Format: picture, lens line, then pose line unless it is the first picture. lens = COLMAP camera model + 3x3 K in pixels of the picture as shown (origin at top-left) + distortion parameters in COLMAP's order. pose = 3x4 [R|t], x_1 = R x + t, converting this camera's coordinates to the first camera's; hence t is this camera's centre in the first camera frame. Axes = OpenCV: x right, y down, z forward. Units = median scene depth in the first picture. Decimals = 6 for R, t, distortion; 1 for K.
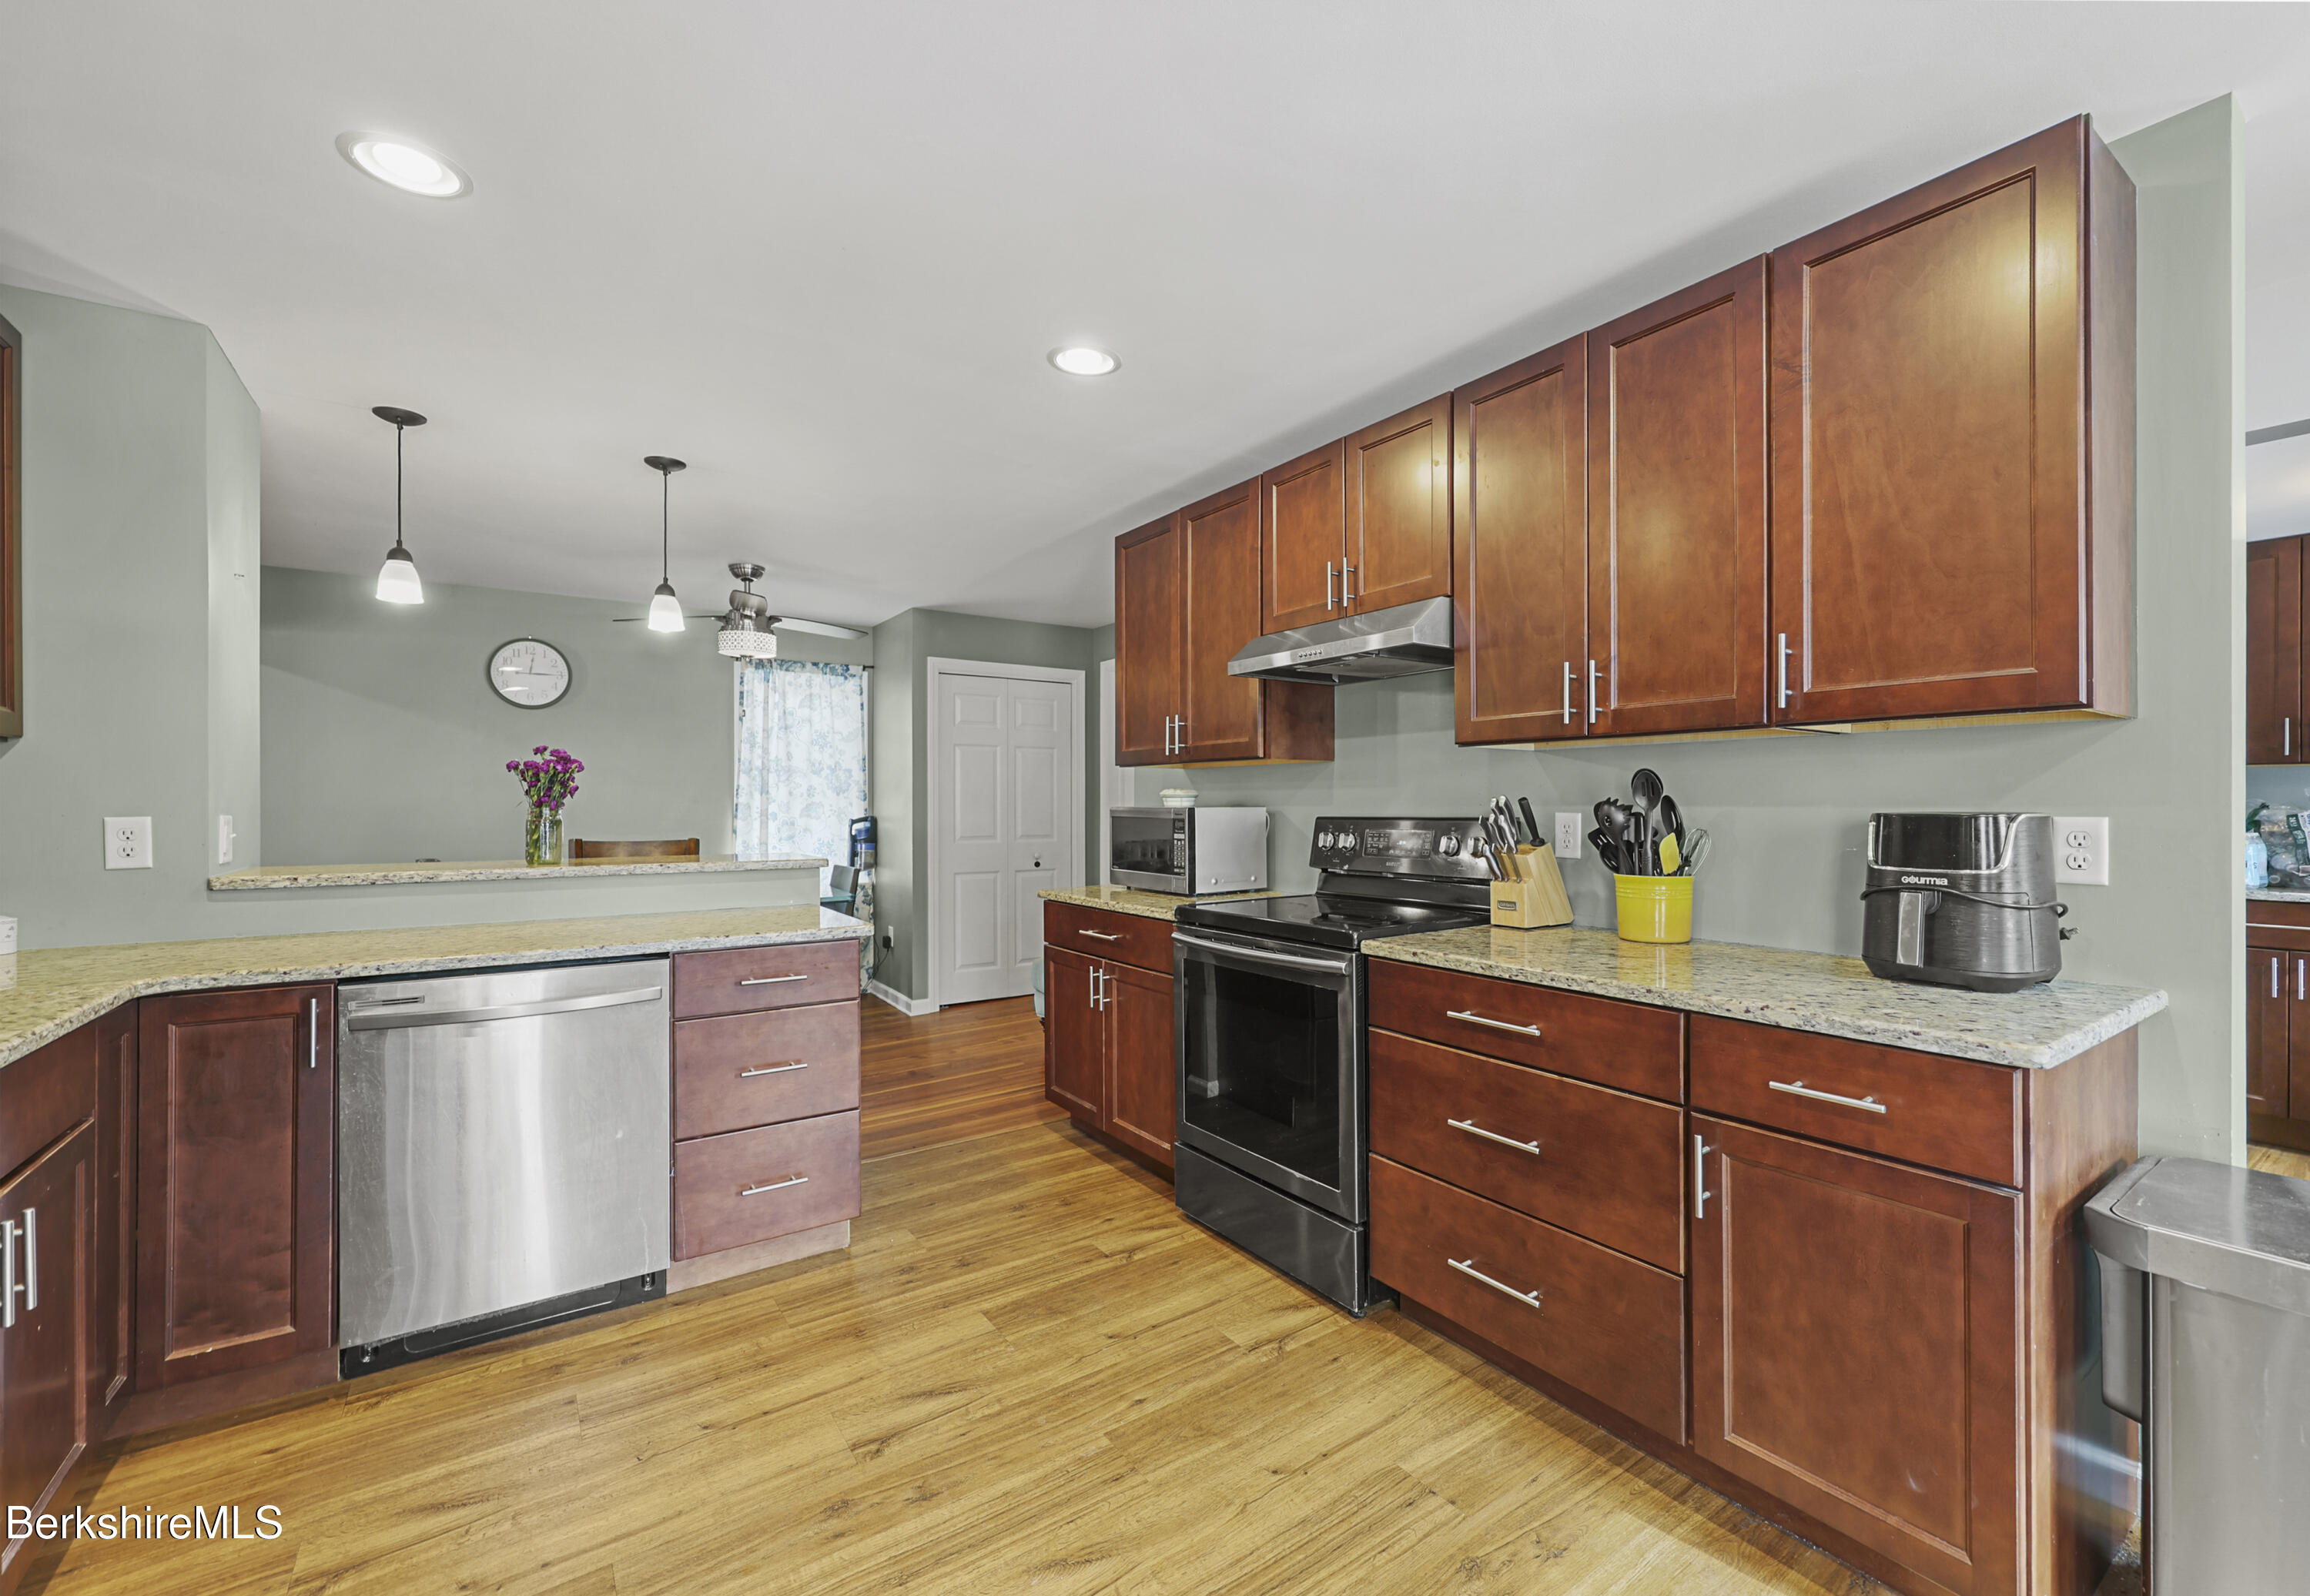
lens RADIAL K [[970.2, 0, 1206.6], [0, 970.2, 802.6], [0, 0, 1]] dist [0.000489, 0.000039]
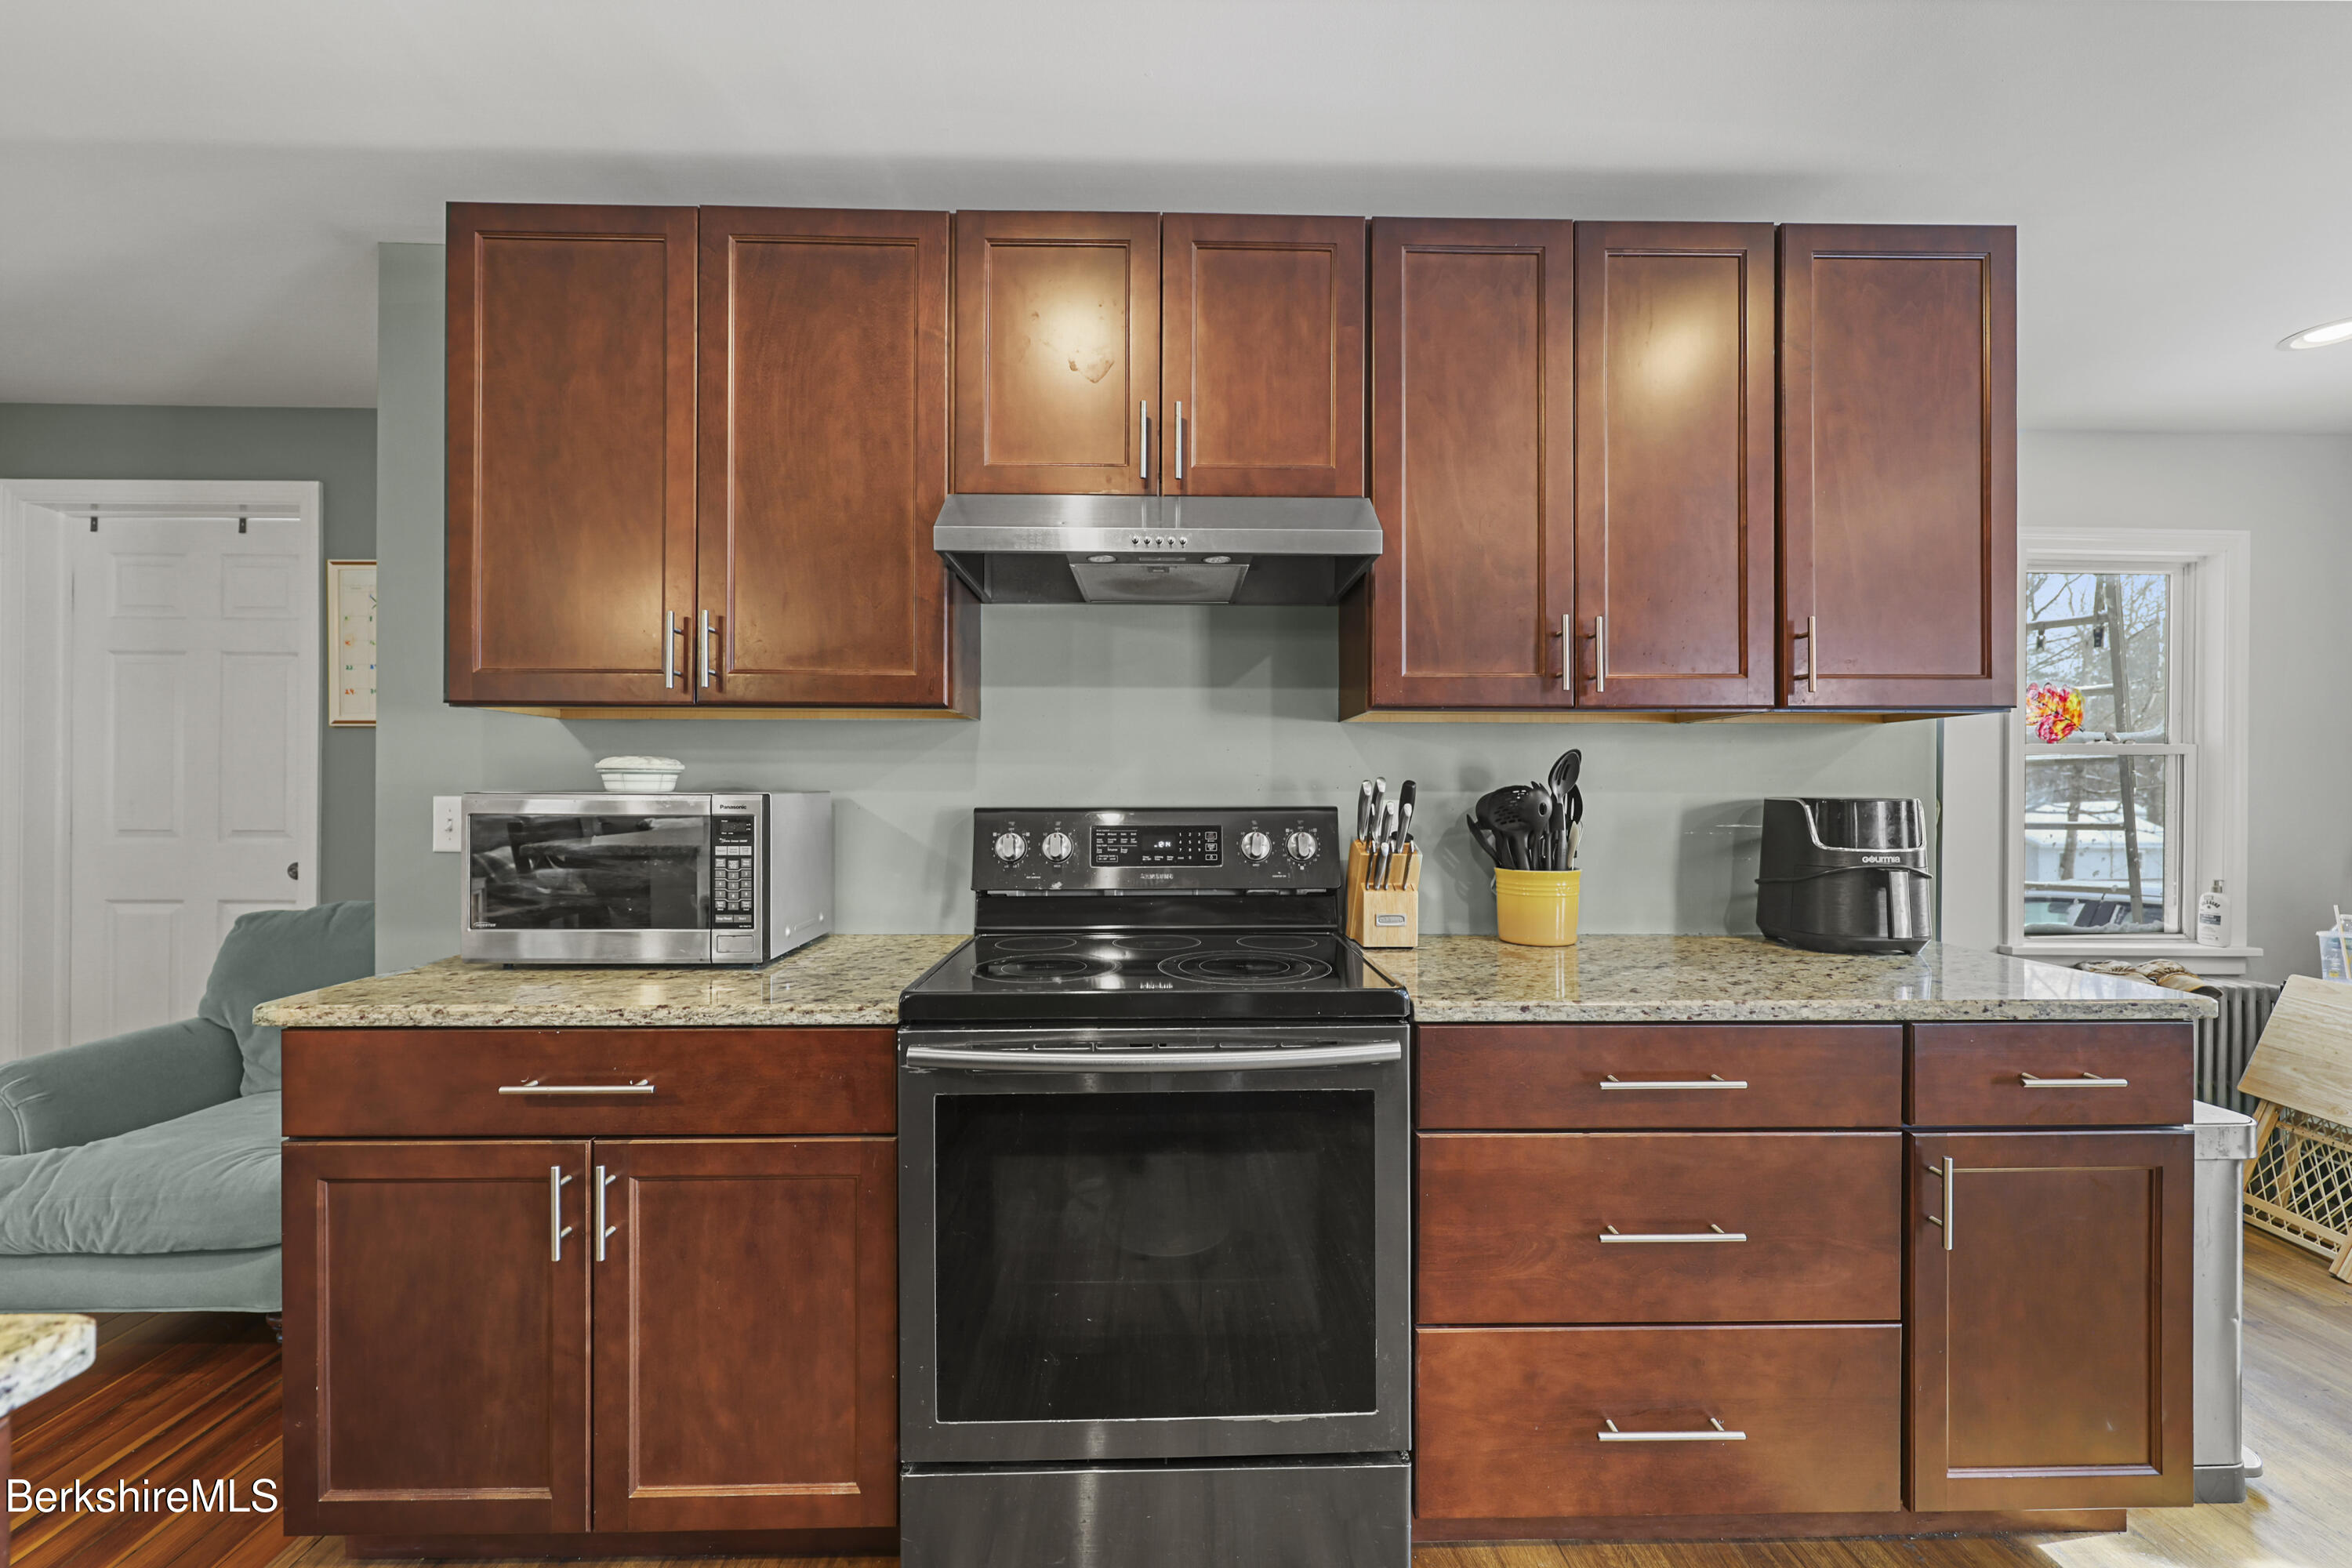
lens RADIAL K [[1079.8, 0, 1173.6], [0, 1079.8, 773.6], [0, 0, 1]] dist [0.001065, 0.000211]
pose [[0.569497, 0.013238, 0.821887, -0.424930], [-0.002182, 0.999891, -0.014593, 0.001230], [-0.821991, 0.006517, 0.569464, 0.587275]]
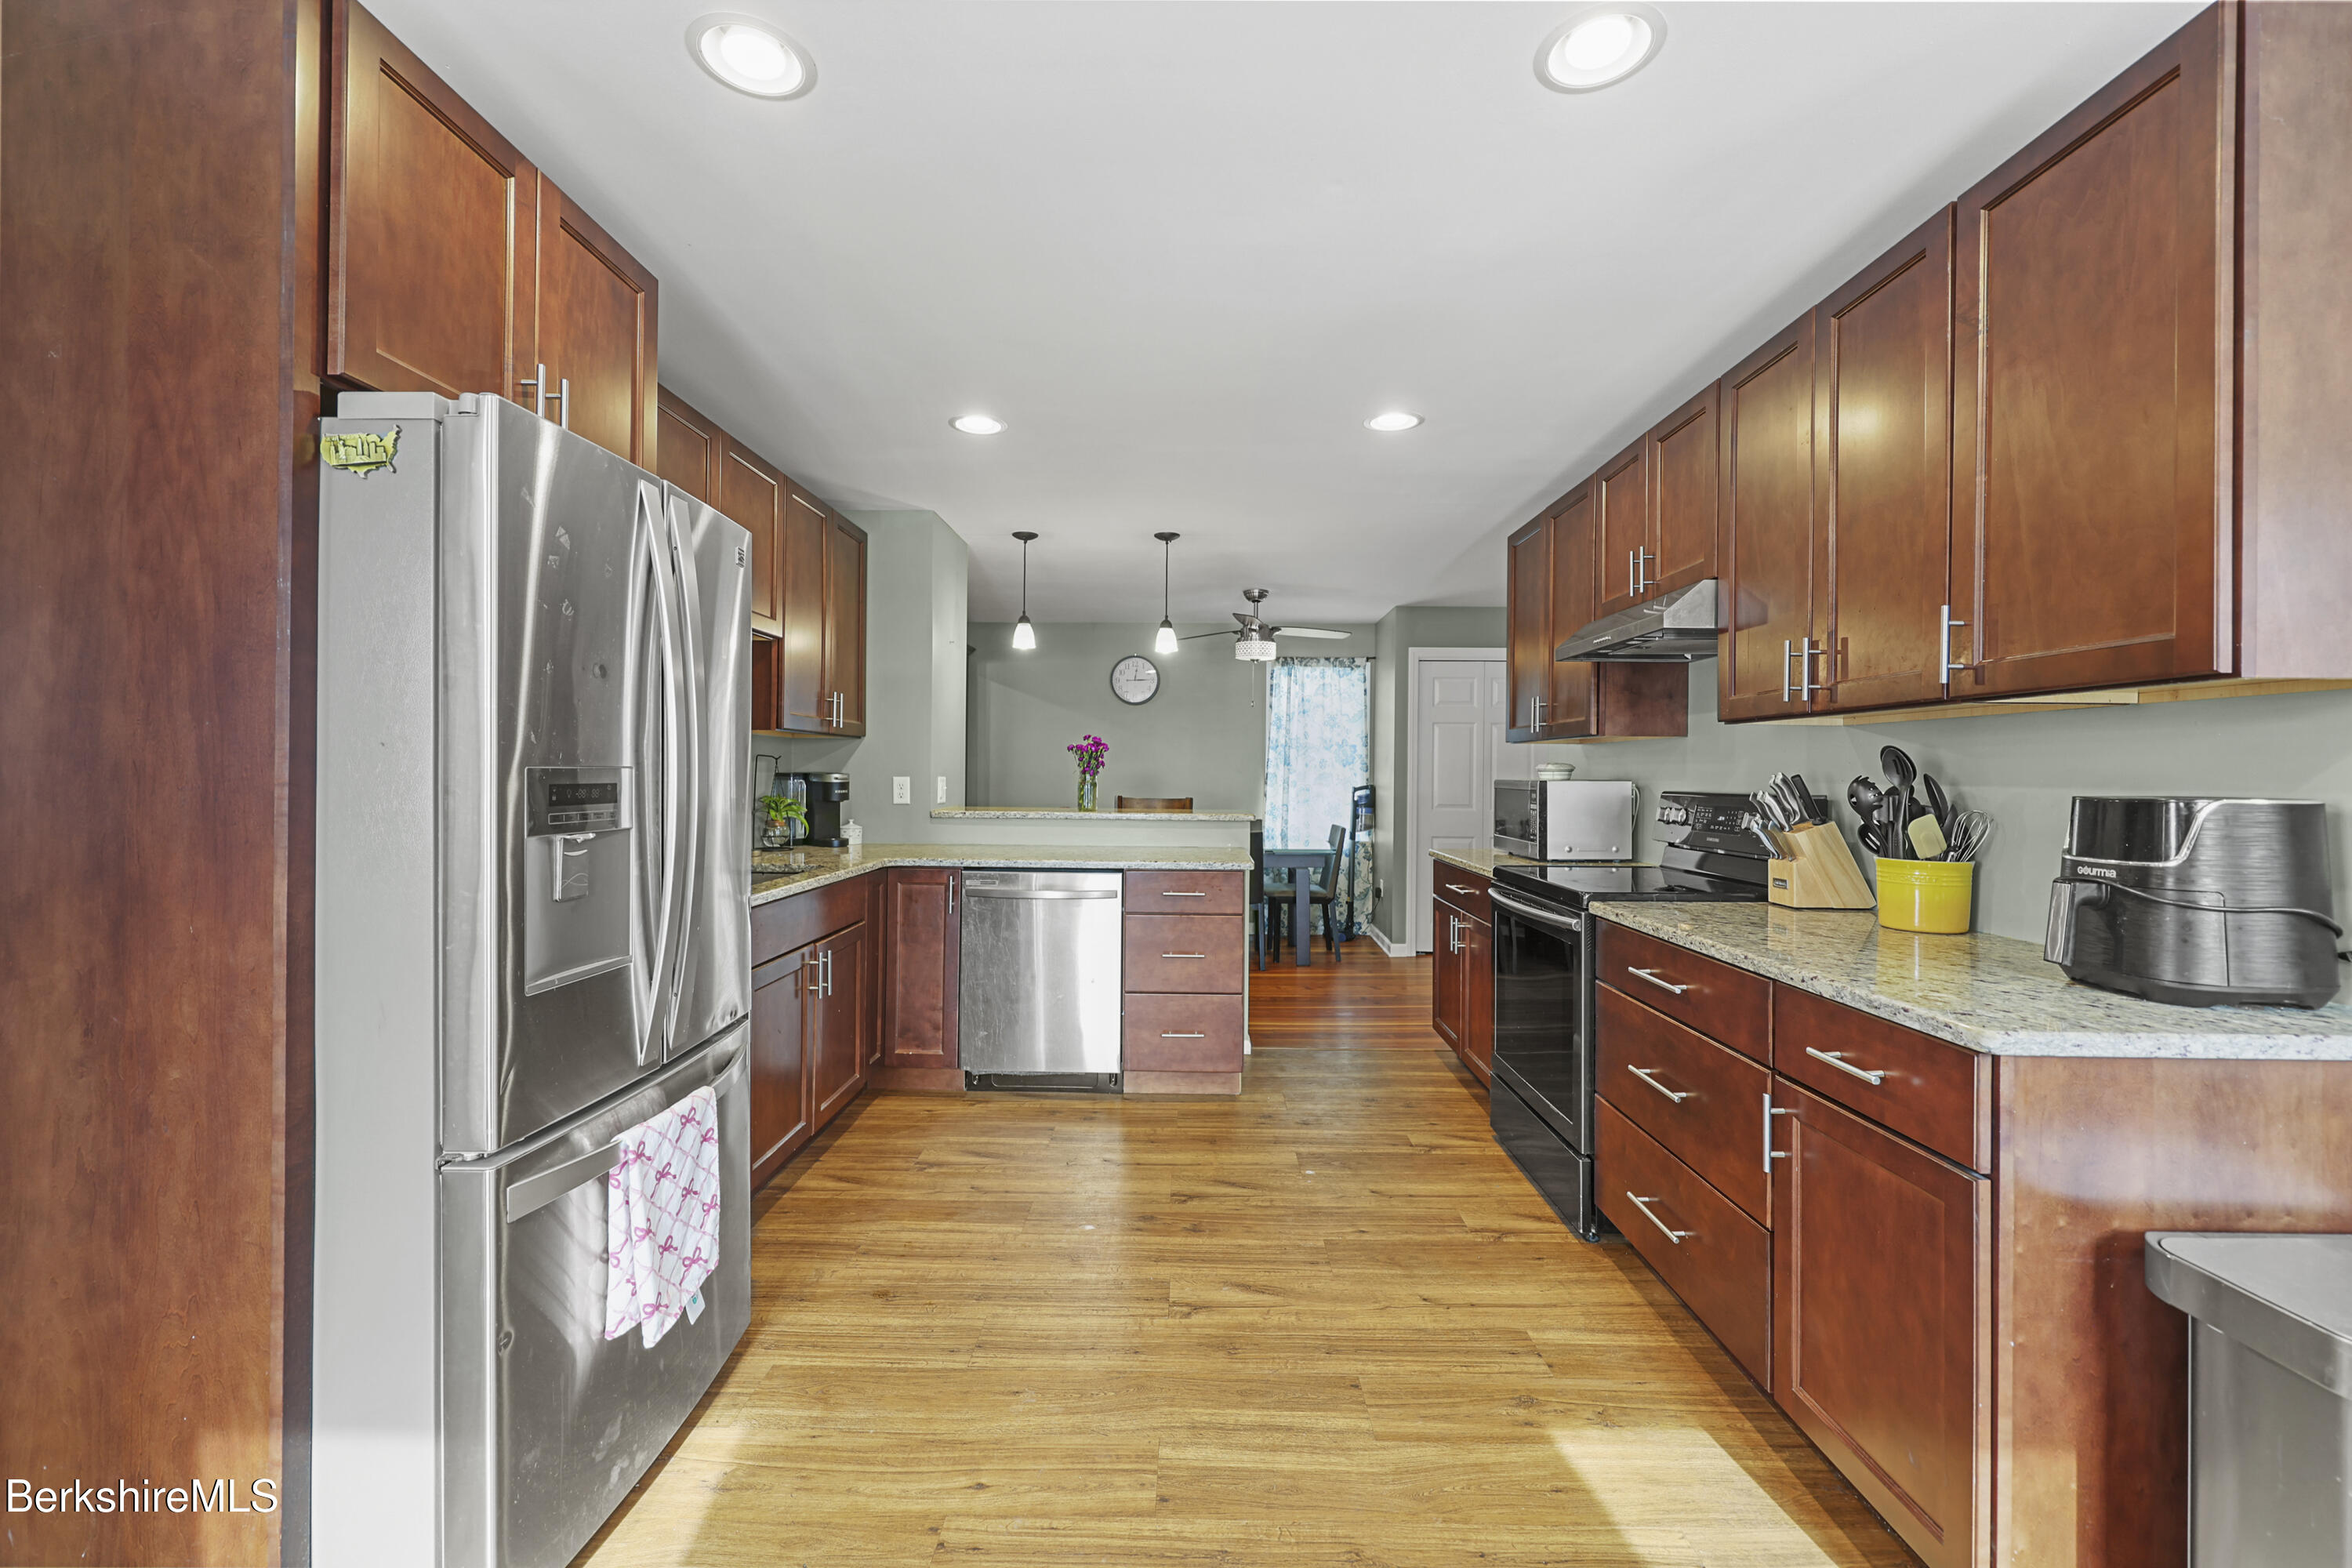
lens RADIAL K [[946.2, 0, 1180.9], [0, 946.2, 771.8], [0, 0, 1]] dist [0.000892, 0.000339]
pose [[0.799373, 0.009157, -0.600765, 0.353937], [-0.010328, 0.999946, 0.001499, -0.002843], [0.600746, 0.005007, 0.799424, -0.124017]]
